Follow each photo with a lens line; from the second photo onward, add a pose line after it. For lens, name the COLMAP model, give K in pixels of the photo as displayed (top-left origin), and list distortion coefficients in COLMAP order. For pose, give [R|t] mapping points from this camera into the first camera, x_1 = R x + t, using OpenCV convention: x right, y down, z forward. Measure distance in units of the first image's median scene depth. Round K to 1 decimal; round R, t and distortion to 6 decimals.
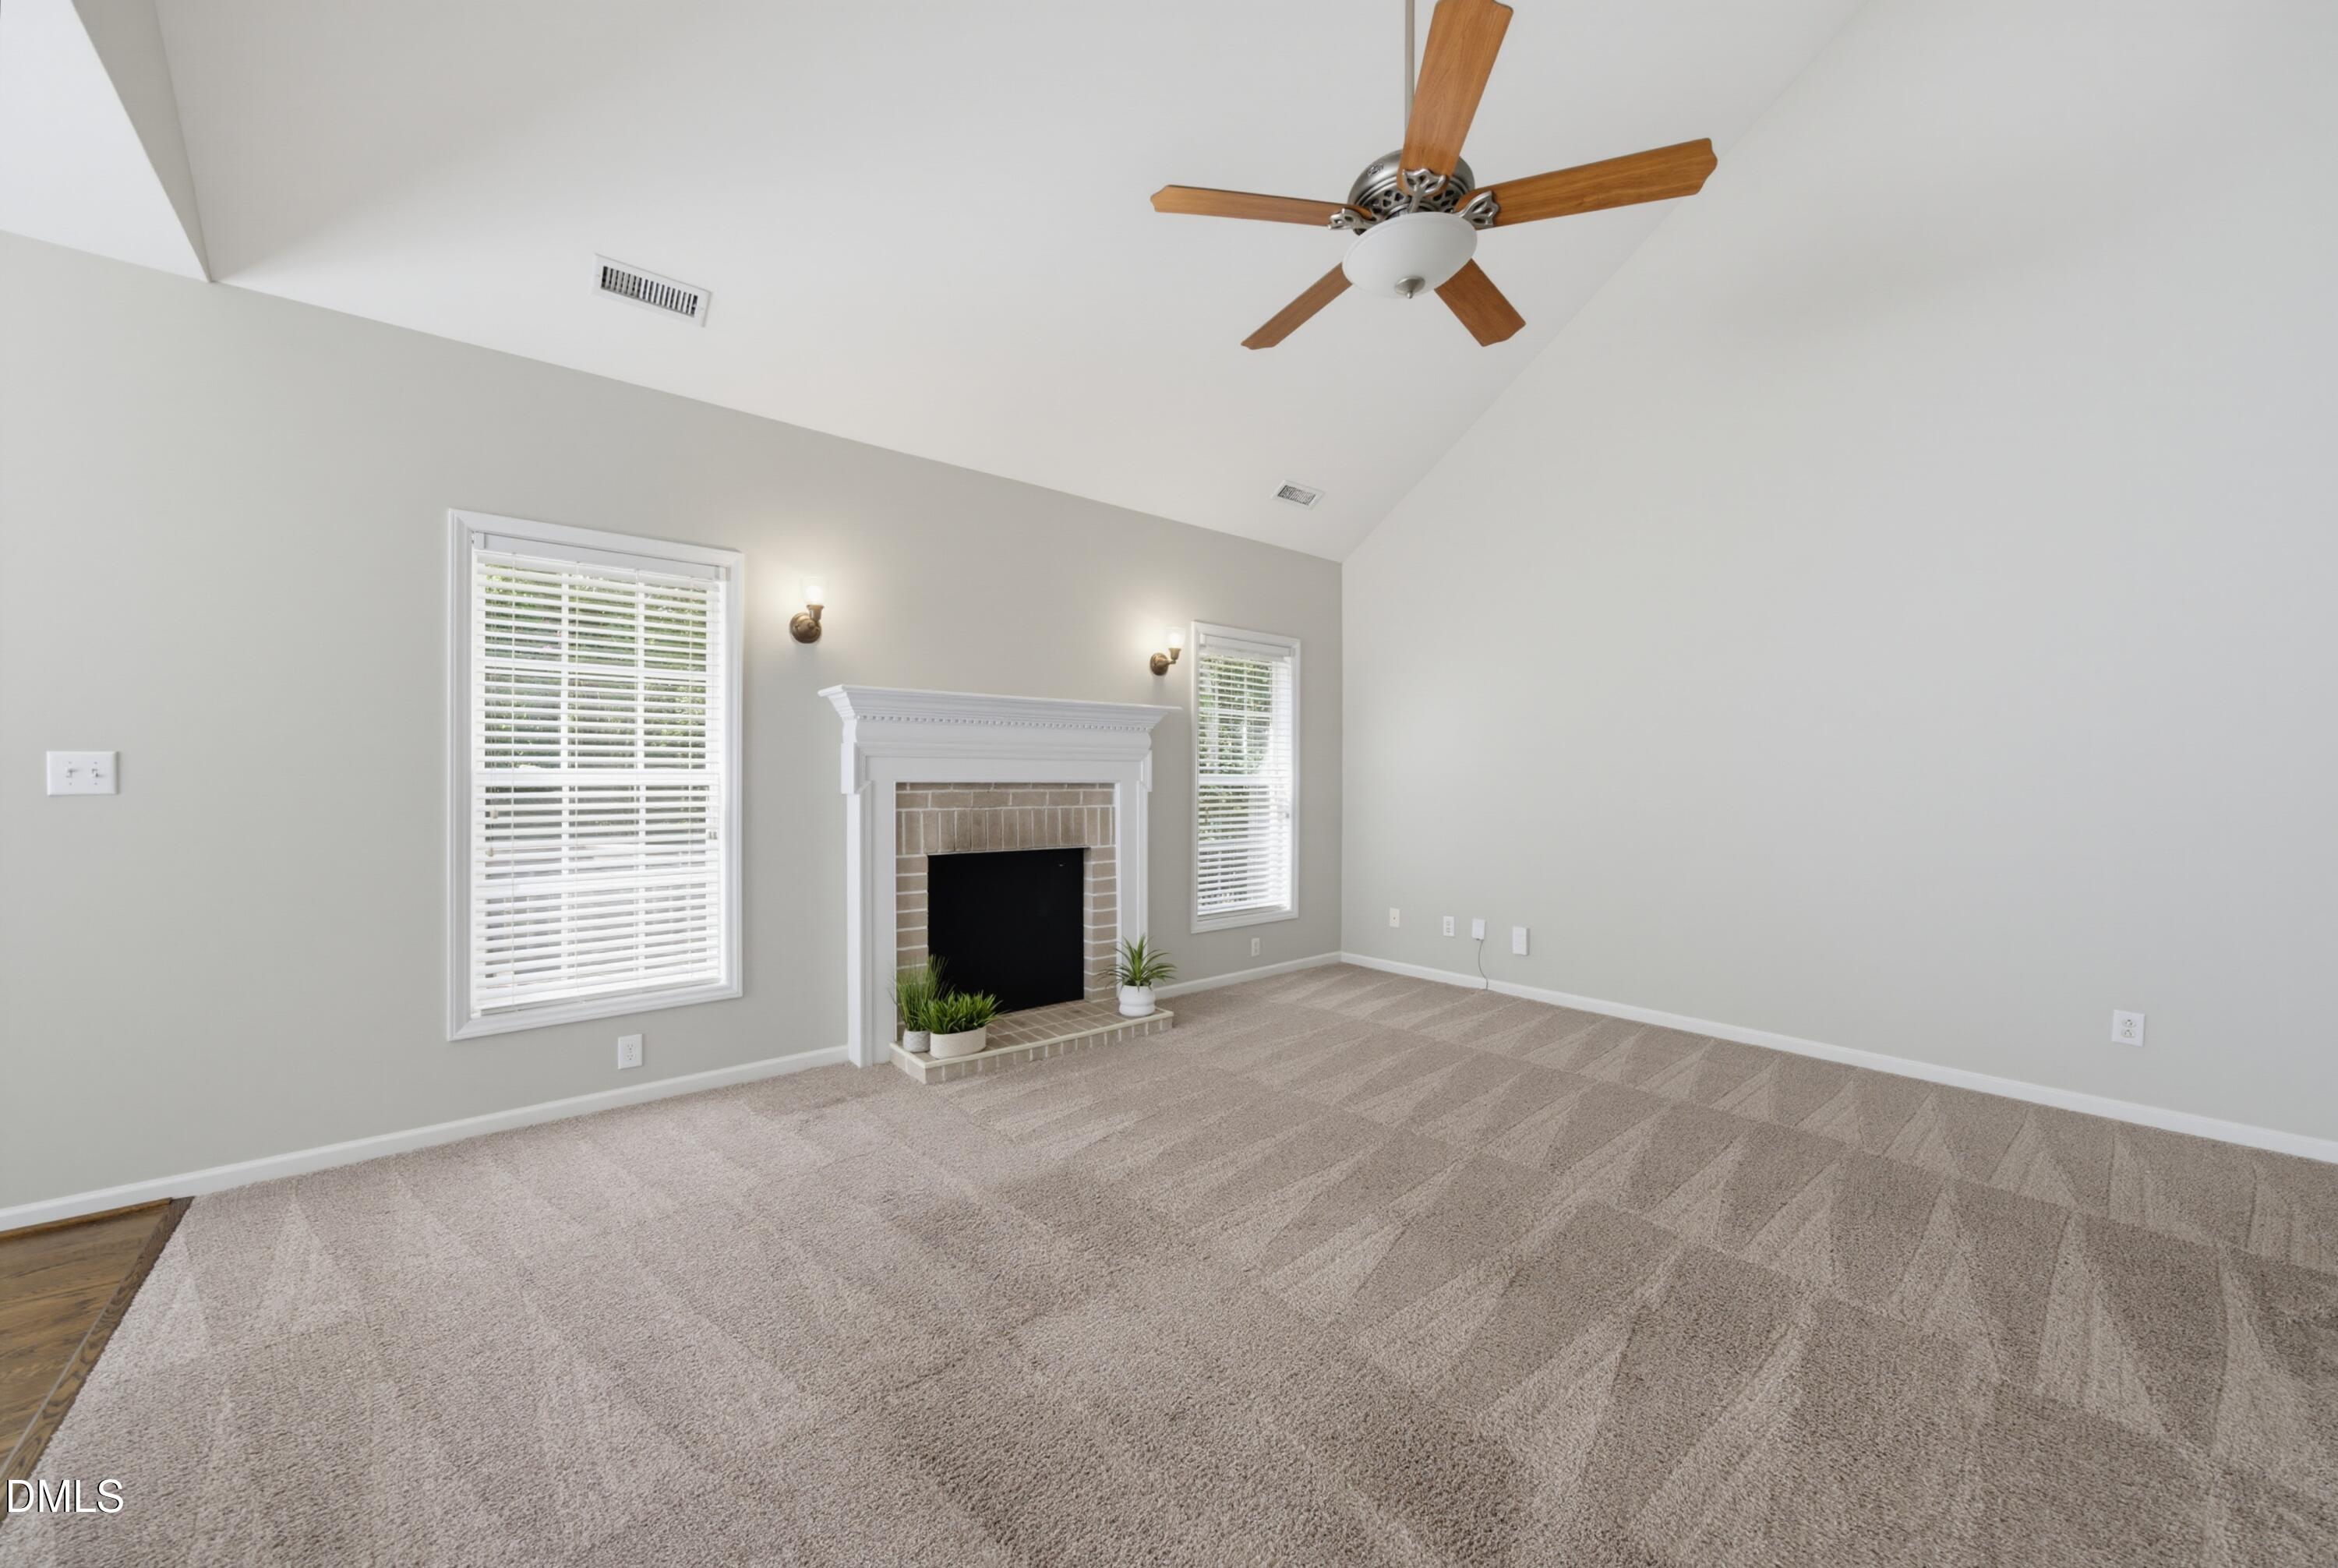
lens RADIAL K [[874.9, 0, 1179.0], [0, 874.9, 786.6], [0, 0, 1]] dist [-0.032746, 0.015130]
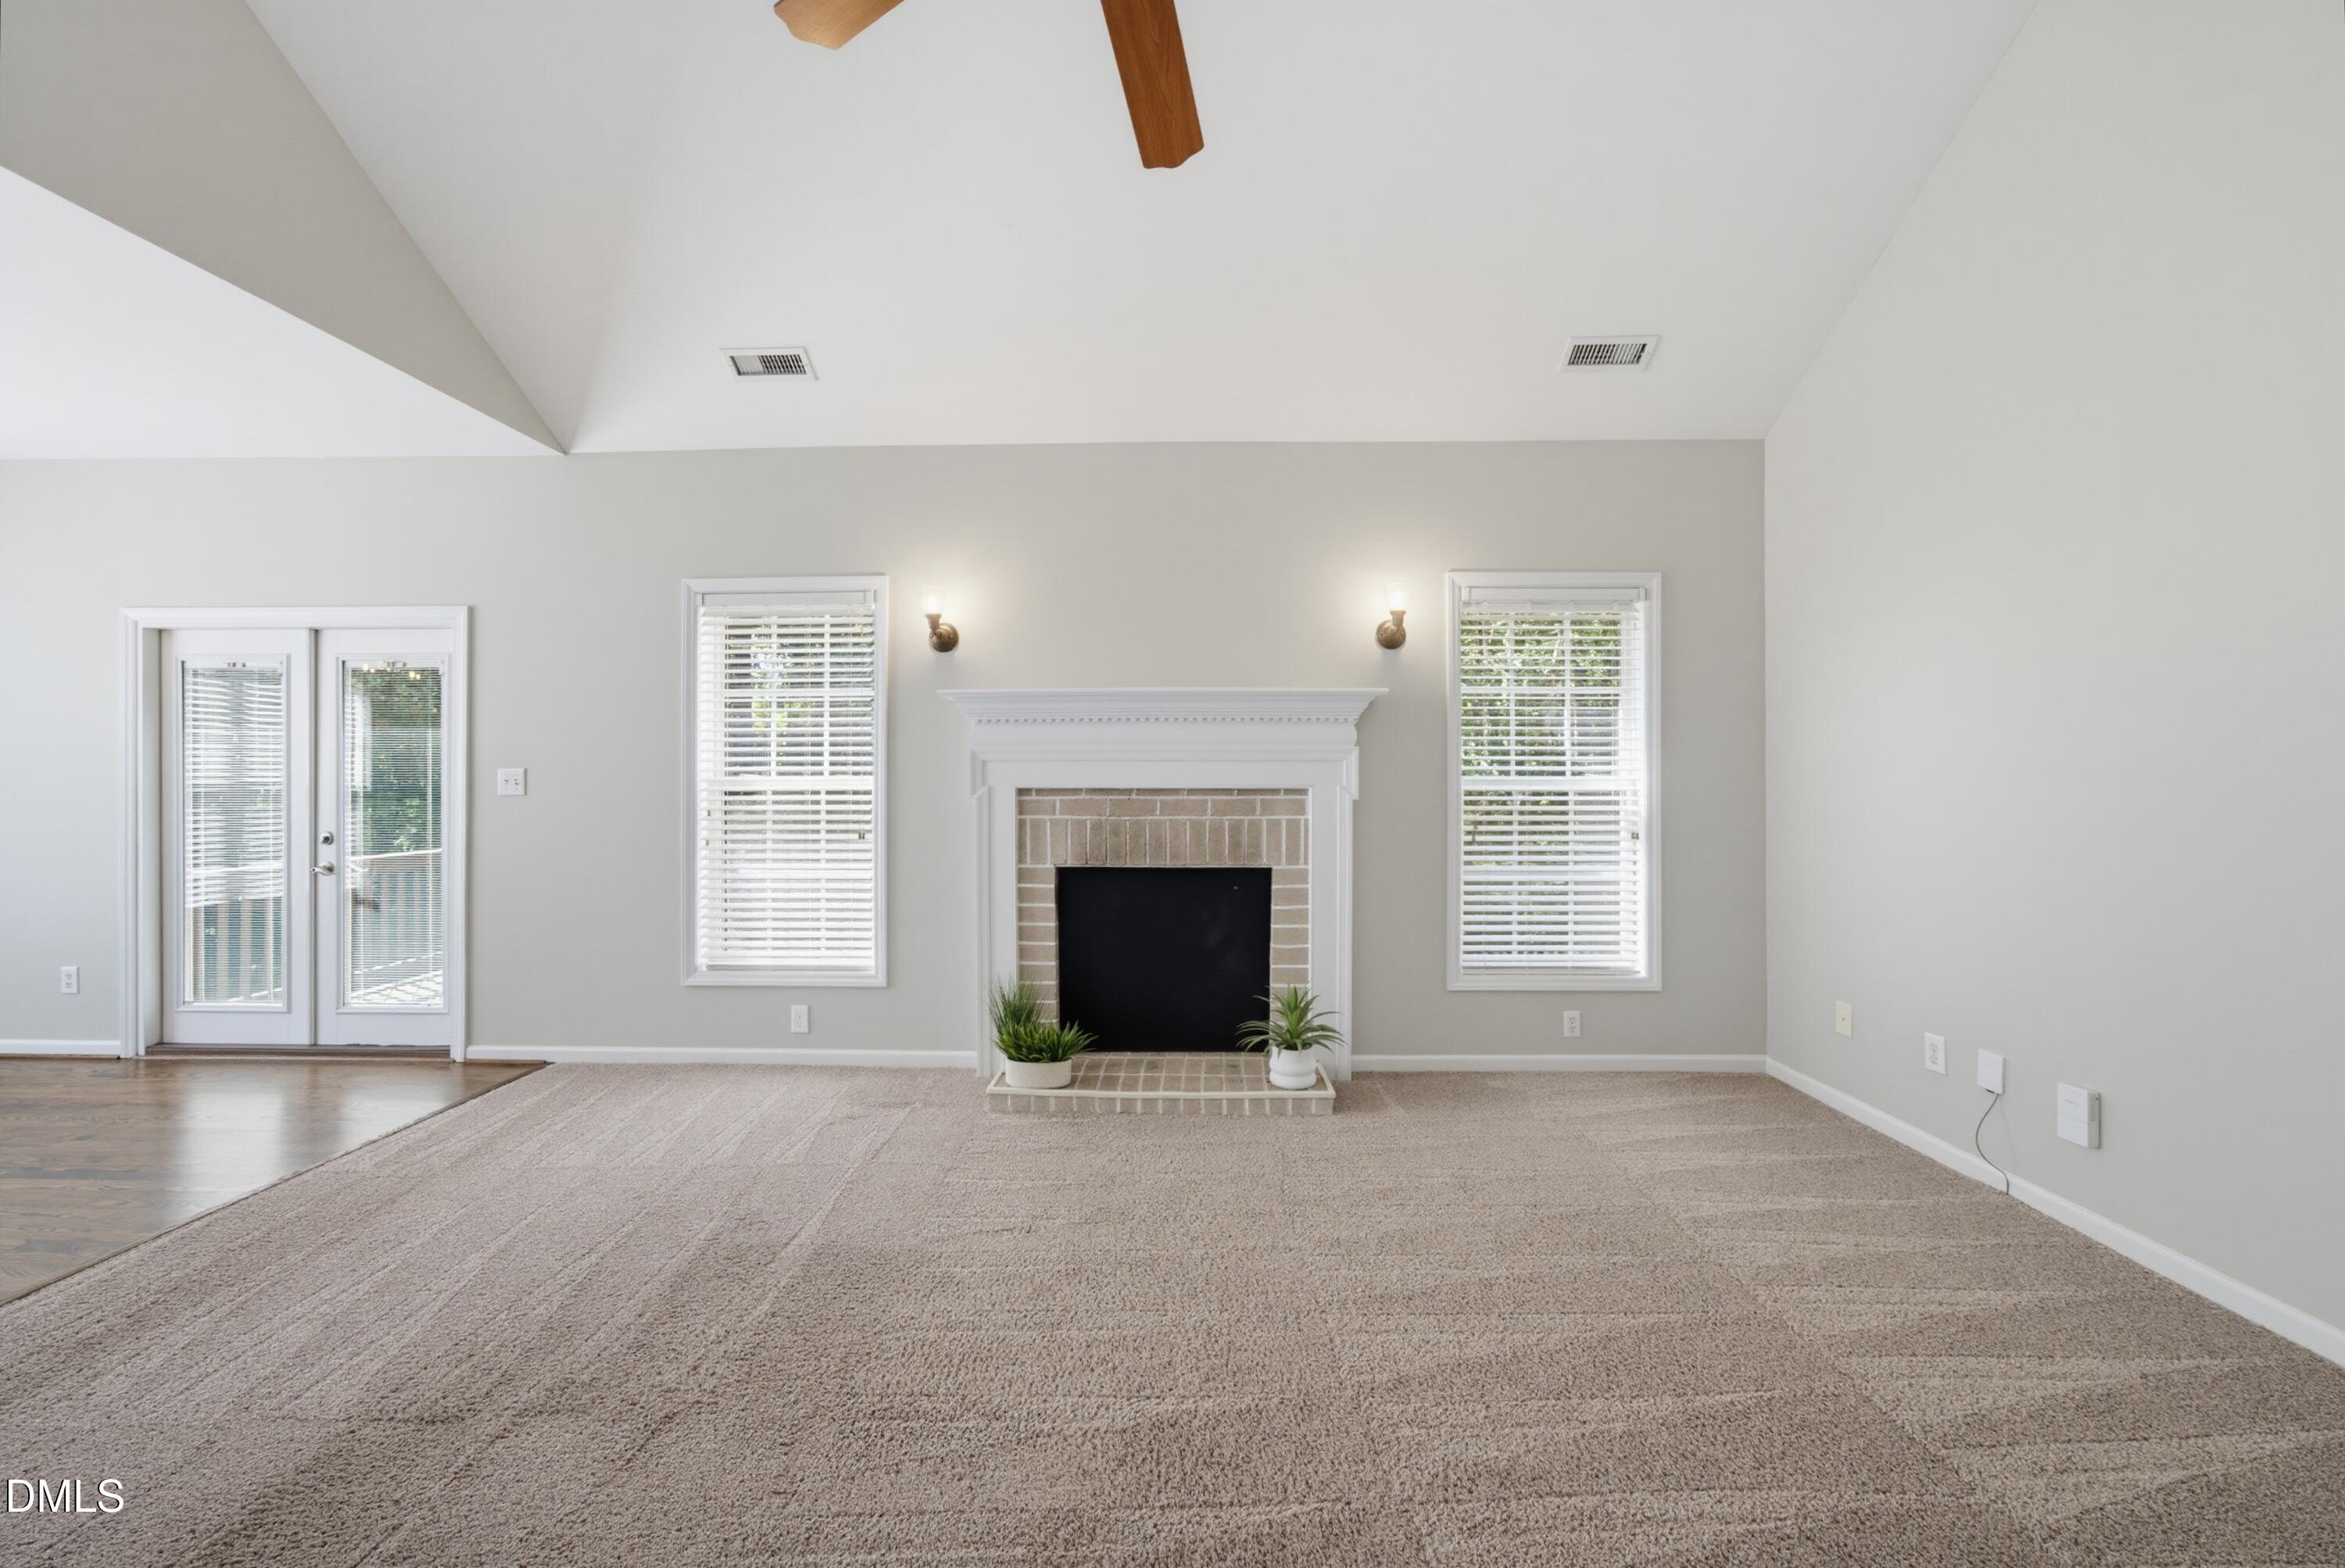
lens RADIAL K [[870.3, 0, 1181.1], [0, 870.3, 778.4], [0, 0, 1]] dist [-0.030675, 0.009840]
pose [[0.741994, -0.004396, -0.670392, 0.433769], [-0.002334, 0.999956, -0.009140, -0.006592], [0.670403, 0.008346, 0.741951, 0.392213]]
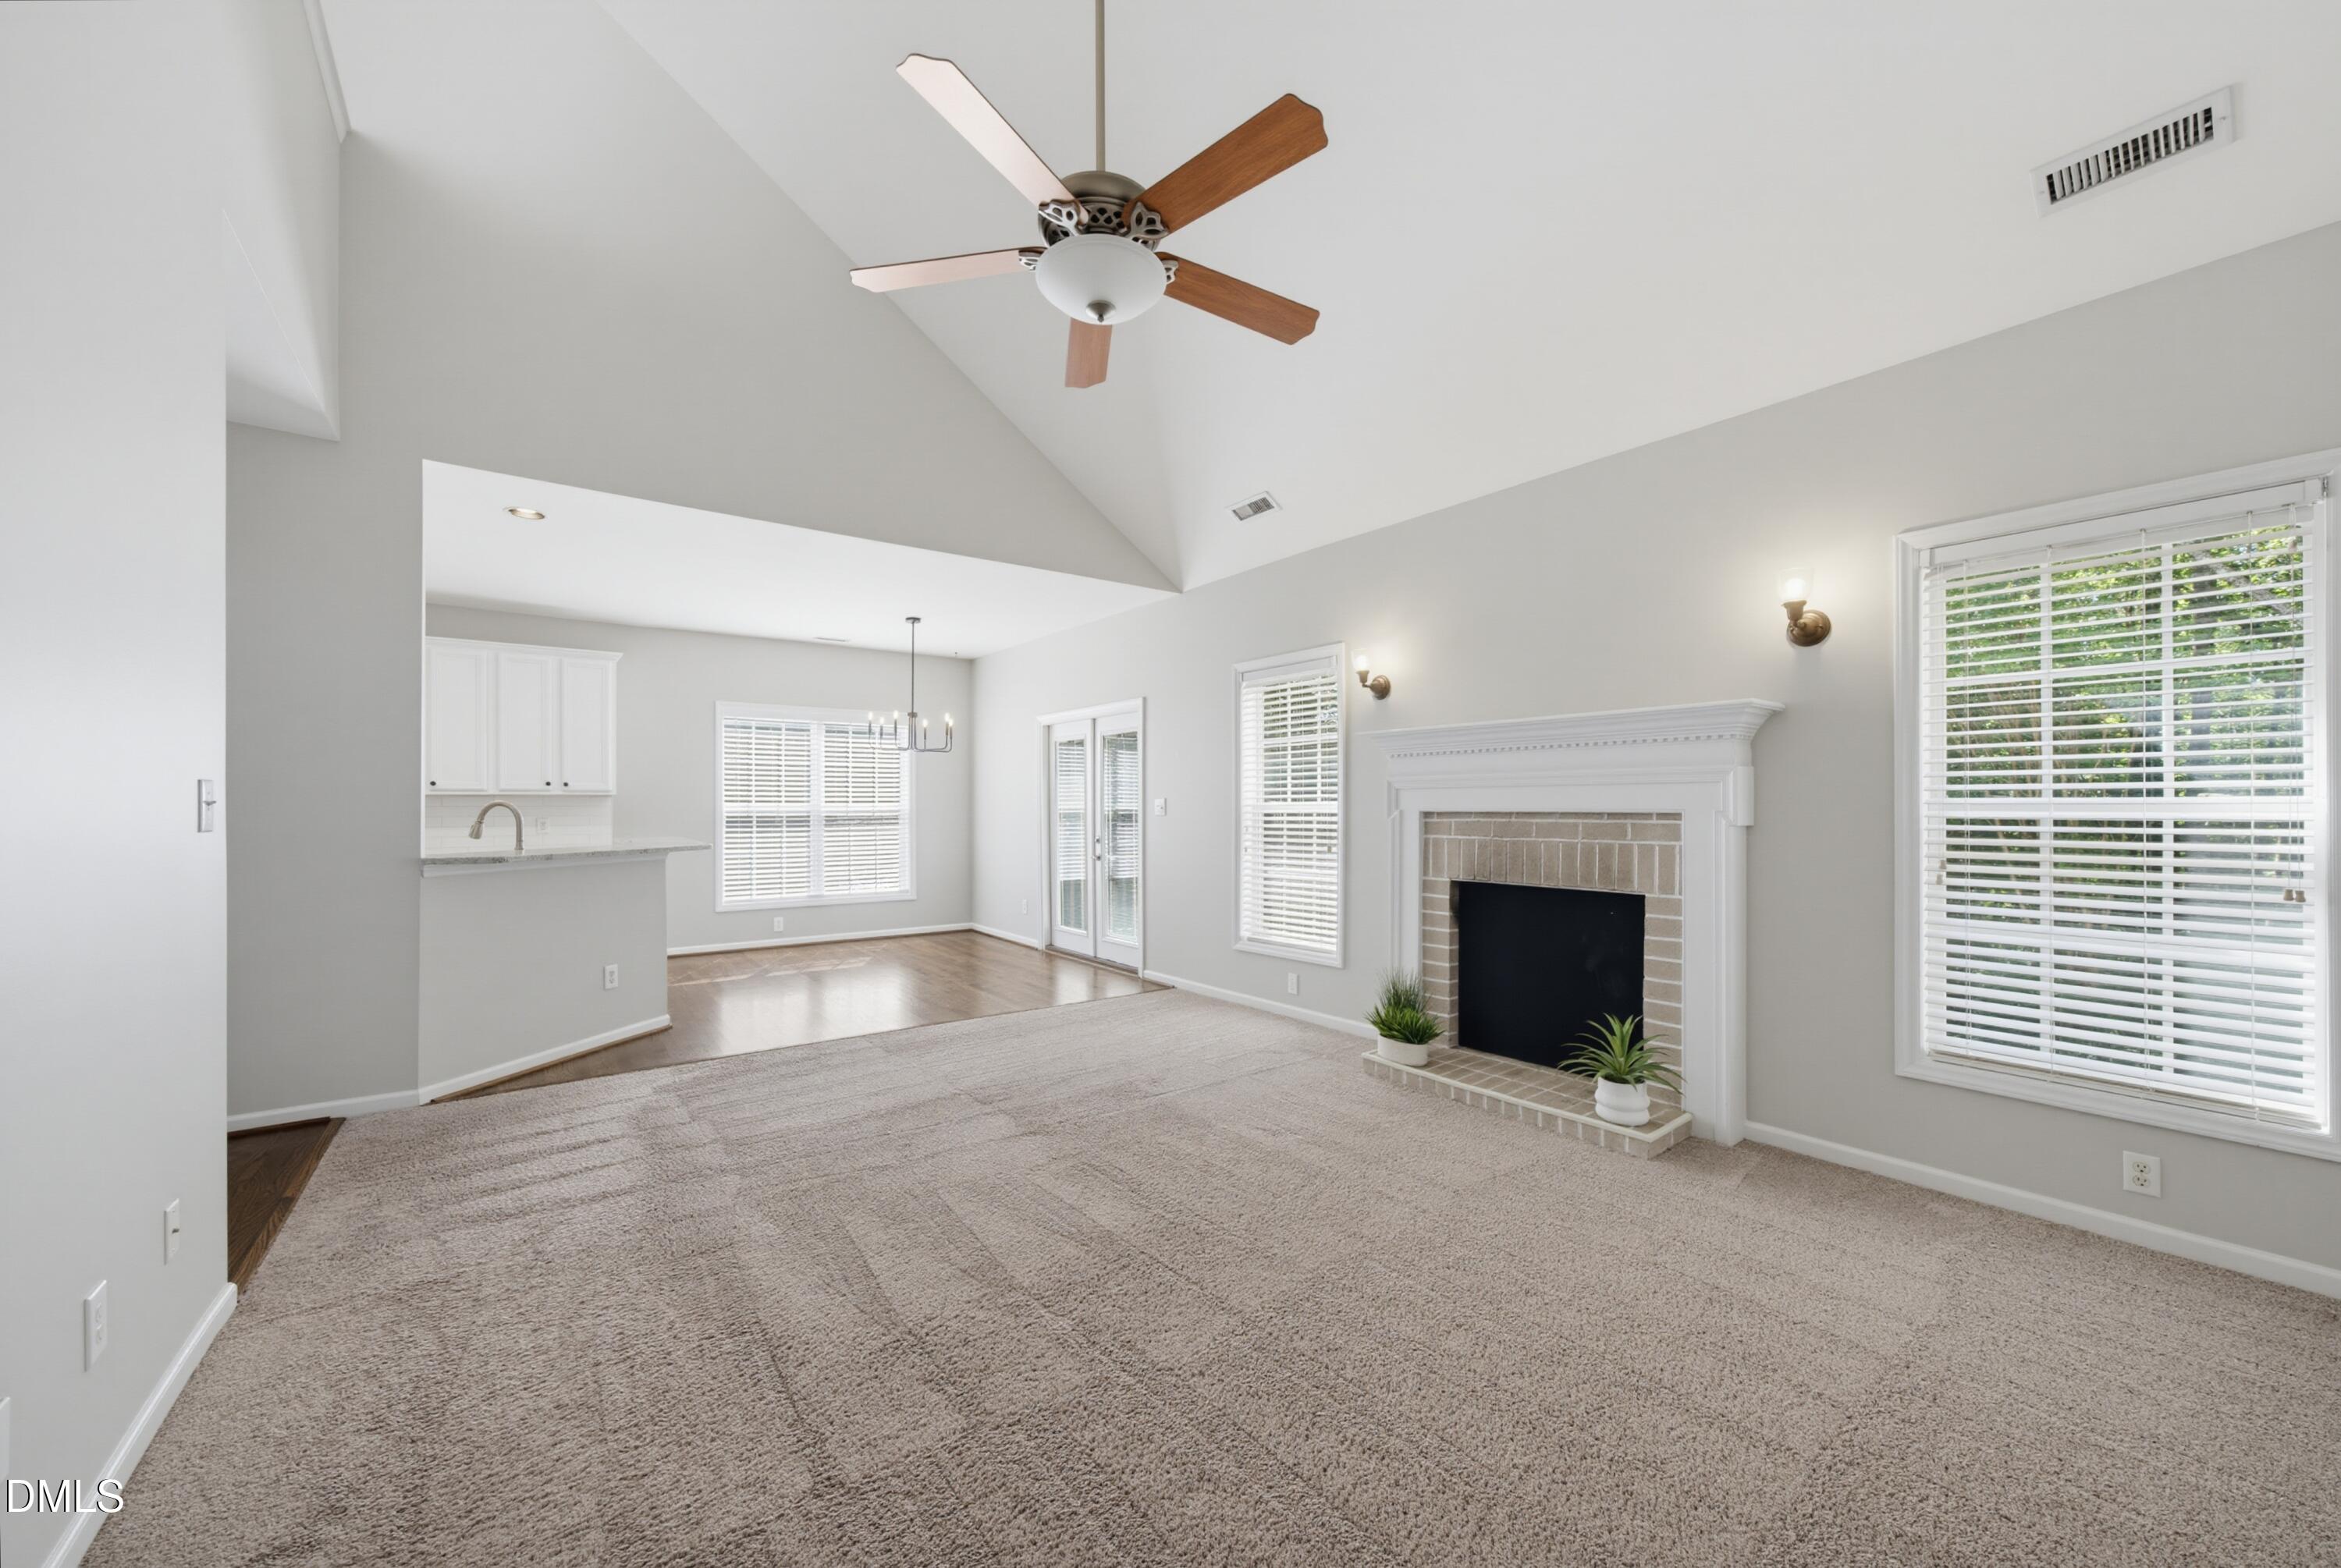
lens RADIAL K [[938.4, 0, 1170.5], [0, 938.4, 784.0], [0, 0, 1]] dist [-0.000616, 0.019866]
pose [[-0.082880, -0.028957, -0.996139, 0.872213], [-0.008197, 0.999564, -0.028375, -0.002547], [0.996526, 0.005813, -0.083081, 0.745143]]
